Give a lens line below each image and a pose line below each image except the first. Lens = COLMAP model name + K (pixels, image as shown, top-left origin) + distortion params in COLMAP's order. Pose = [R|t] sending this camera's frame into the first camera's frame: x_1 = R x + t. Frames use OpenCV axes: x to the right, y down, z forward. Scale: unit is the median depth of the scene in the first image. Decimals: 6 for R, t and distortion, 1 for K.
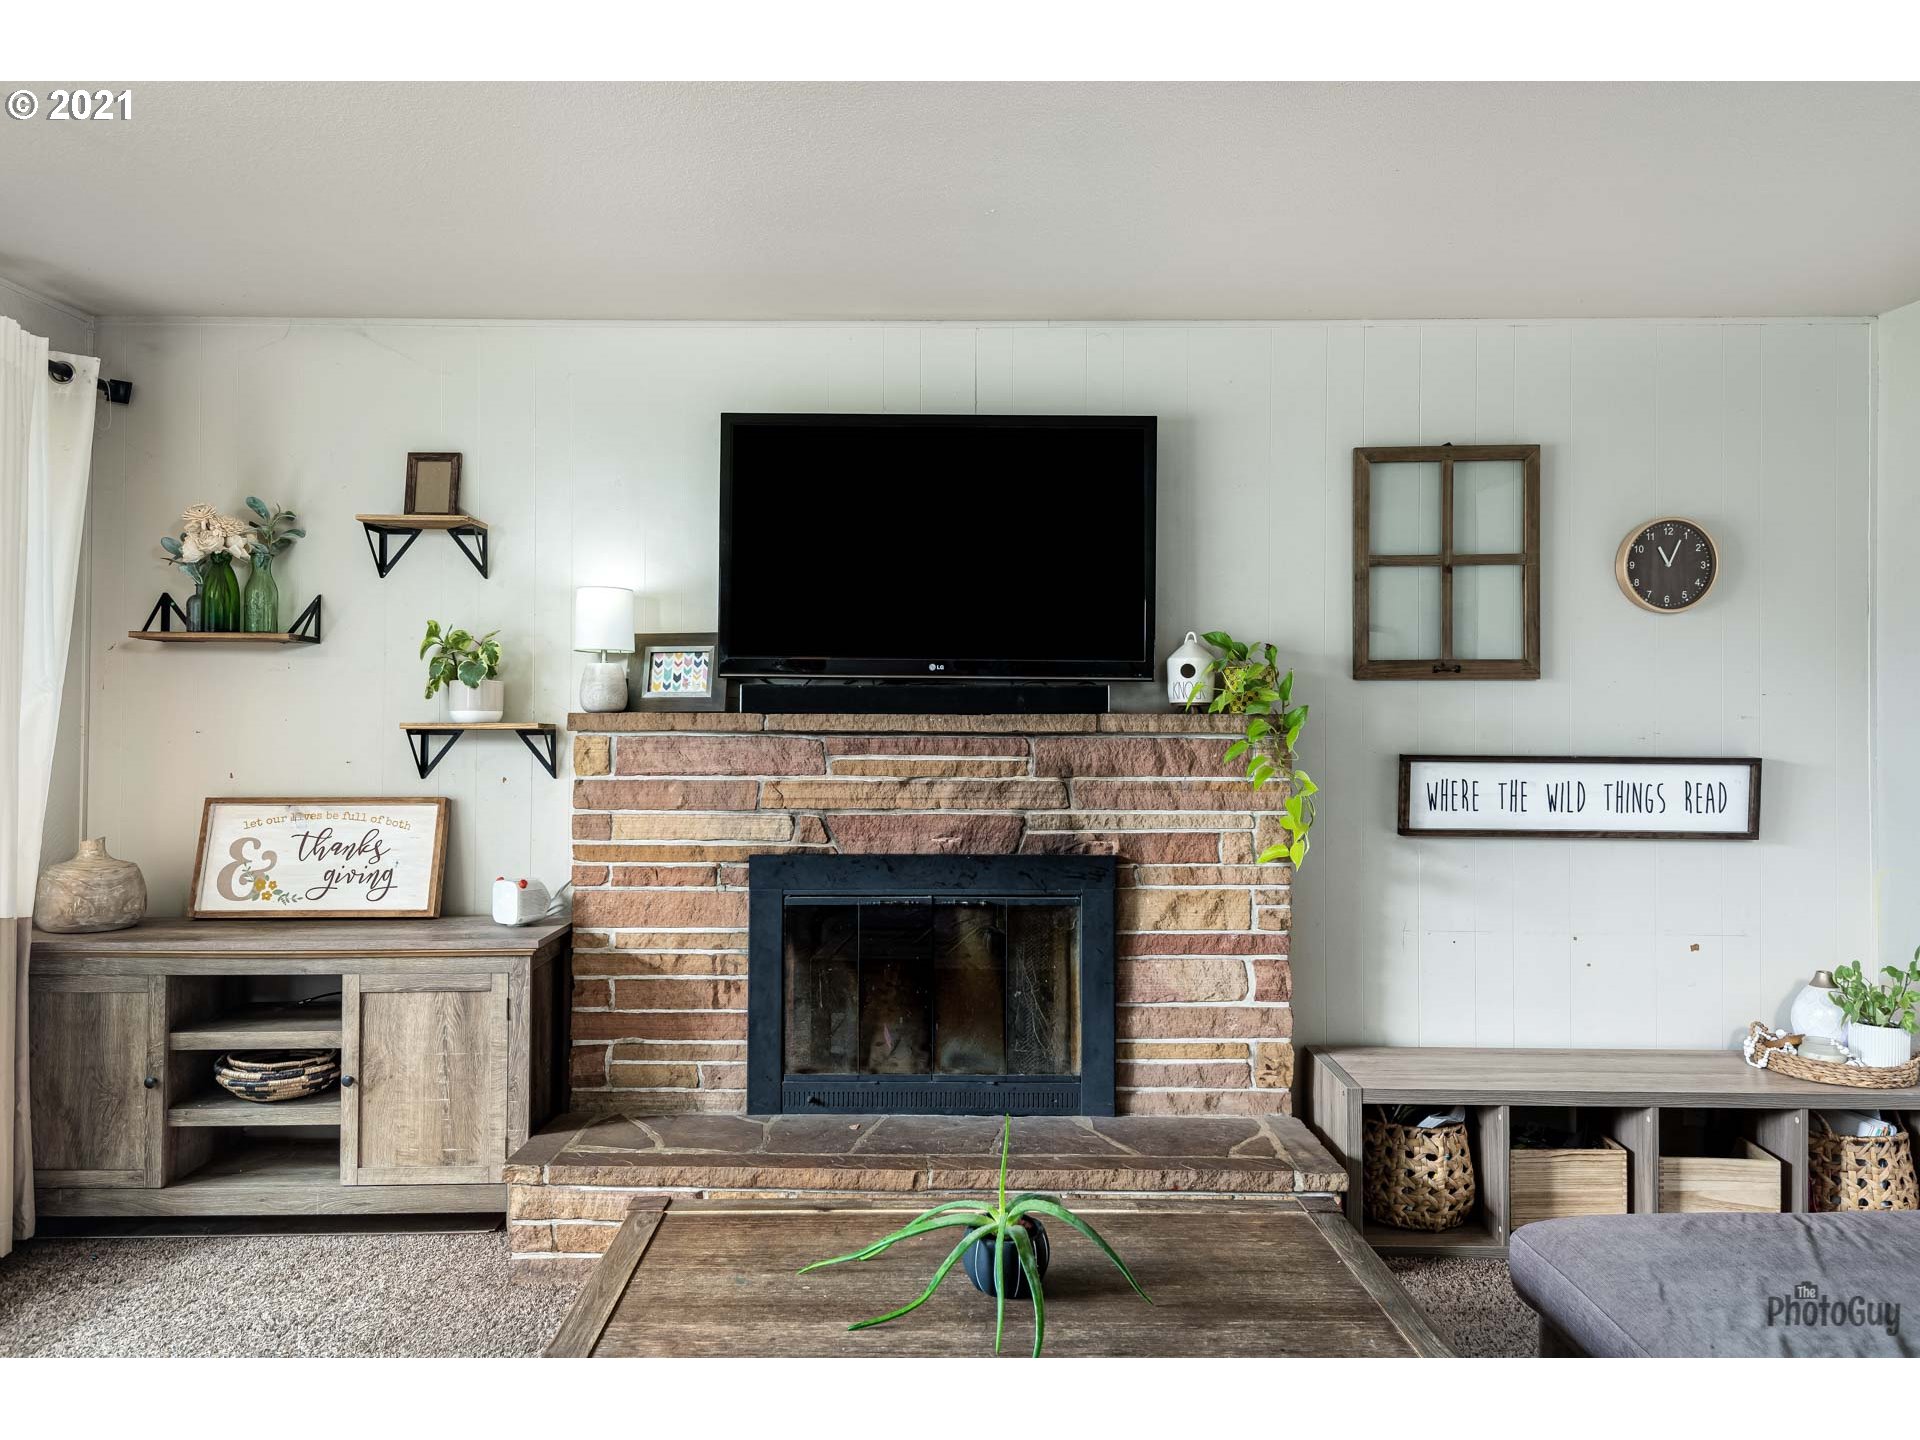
lens RADIAL K [[1263.9, 0, 971.8], [0, 1263.9, 714.9], [0, 0, 1]] dist [0.052998, -0.052122]
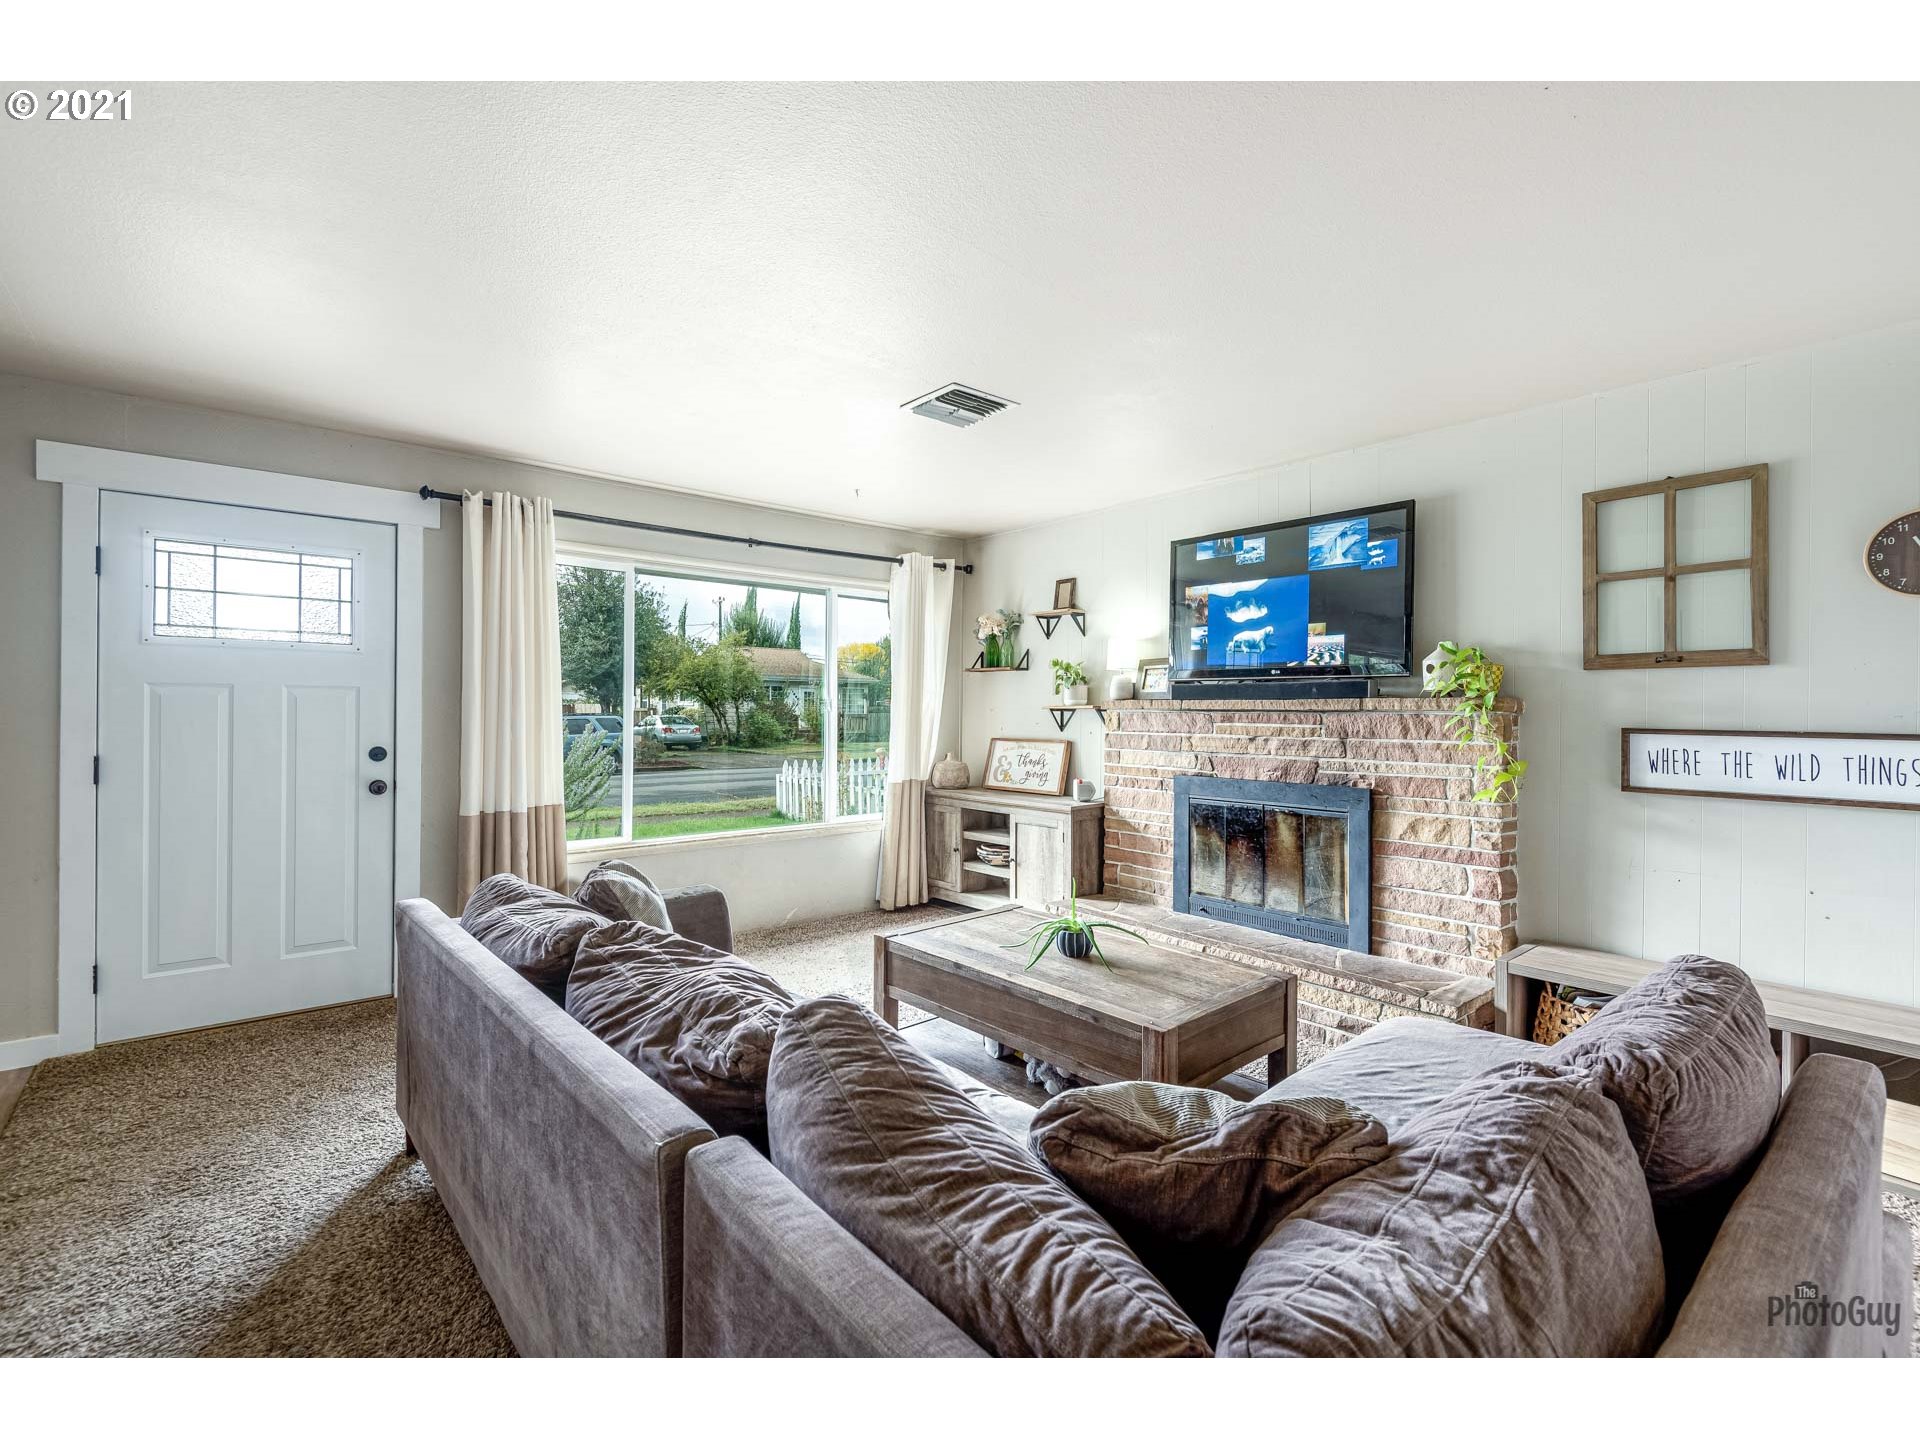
lens RADIAL K [[872.4, 0, 969.2], [0, 872.4, 716.2], [0, 0, 1]] dist [0.025344, -0.013509]
pose [[0.652805, 0.006140, -0.757501, 0.603524], [0.005241, 0.999907, 0.012622, 0.005006], [0.757508, -0.012209, 0.652712, -0.079482]]
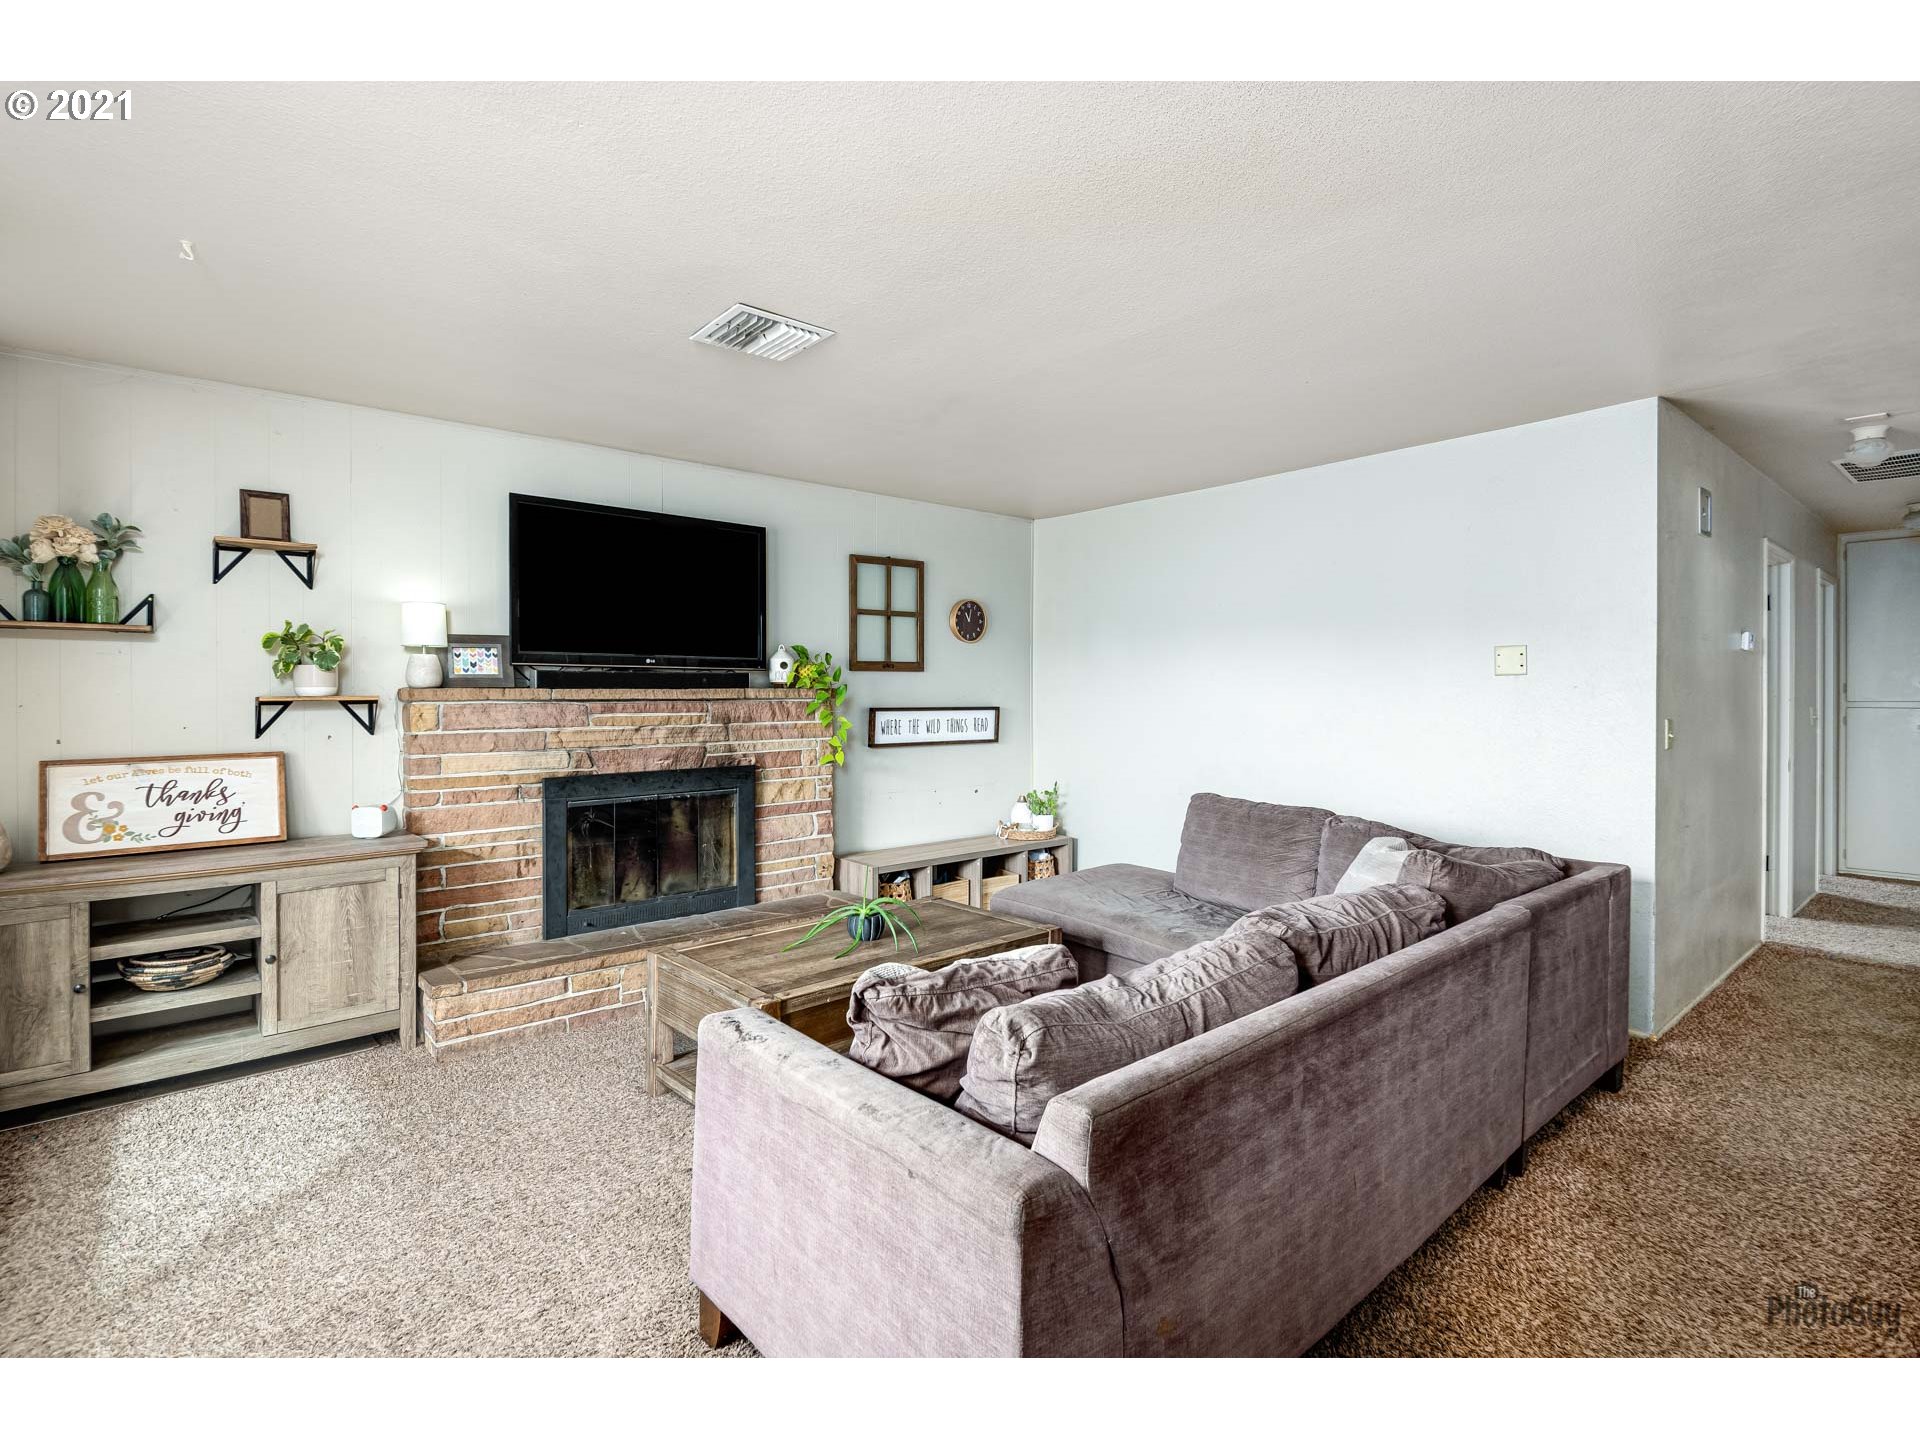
lens RADIAL K [[896.2, 0, 964.4], [0, 896.2, 701.6], [0, 0, 1]] dist [0.026370, -0.025173]
pose [[0.757288, -0.012183, 0.652967, -0.505562], [-0.000853, 0.999807, 0.019643, -0.007405], [-0.653080, -0.015433, 0.757132, -0.191231]]
